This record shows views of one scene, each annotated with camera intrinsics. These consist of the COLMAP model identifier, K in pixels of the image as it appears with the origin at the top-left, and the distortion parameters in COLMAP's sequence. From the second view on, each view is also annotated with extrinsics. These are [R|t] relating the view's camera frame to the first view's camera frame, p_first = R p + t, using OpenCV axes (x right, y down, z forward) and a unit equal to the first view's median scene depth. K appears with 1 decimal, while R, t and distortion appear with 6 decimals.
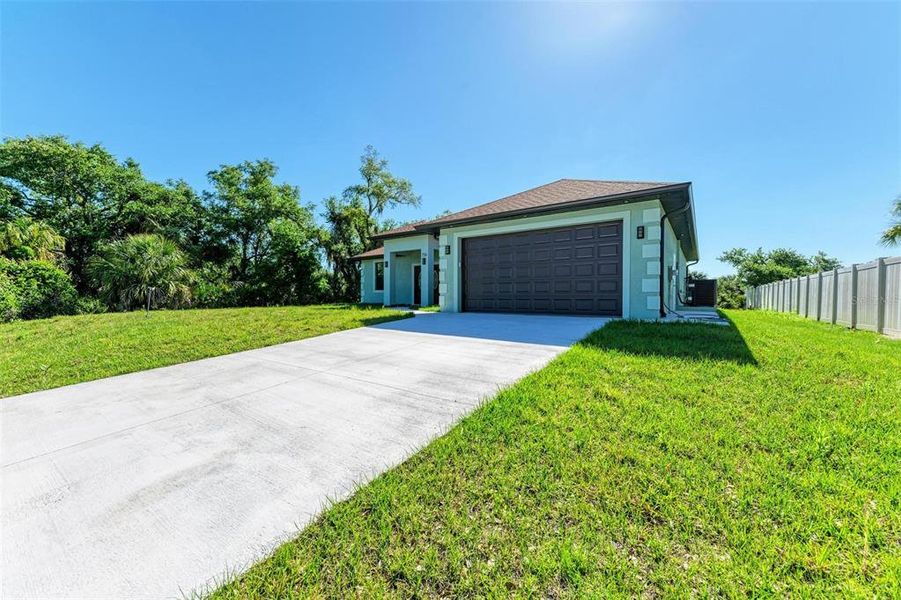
lens RADIAL K [[351.1, 0, 451.7], [0, 351.1, 303.2], [0, 0, 1]] dist [0.015756, -0.000303]
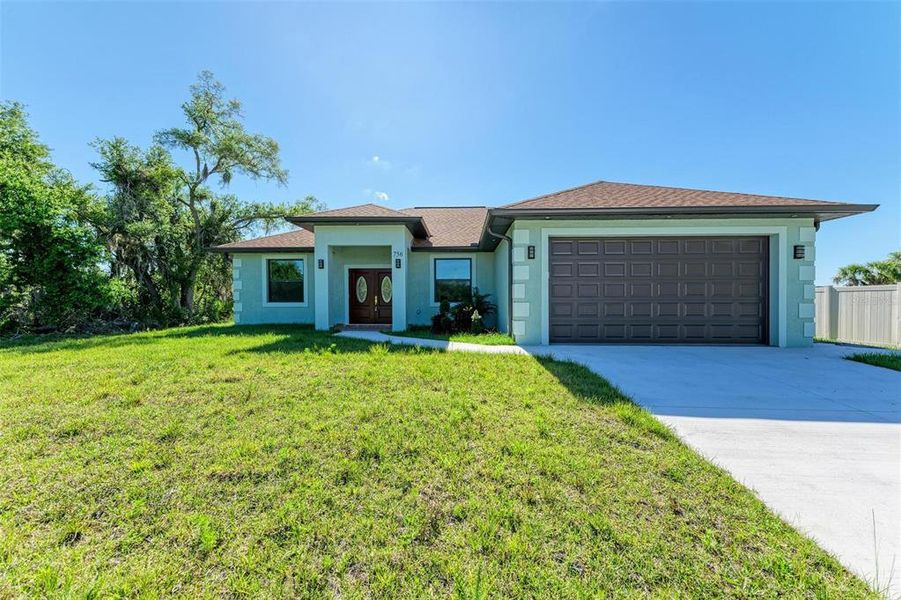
lens RADIAL K [[351.1, 0, 451.7], [0, 351.1, 303.2], [0, 0, 1]] dist [0.015756, -0.000303]
pose [[0.837054, -0.002367, 0.547115, -0.361399], [0.008524, 0.999926, -0.008715, -0.035097], [-0.547053, 0.011959, 0.837012, 0.369106]]
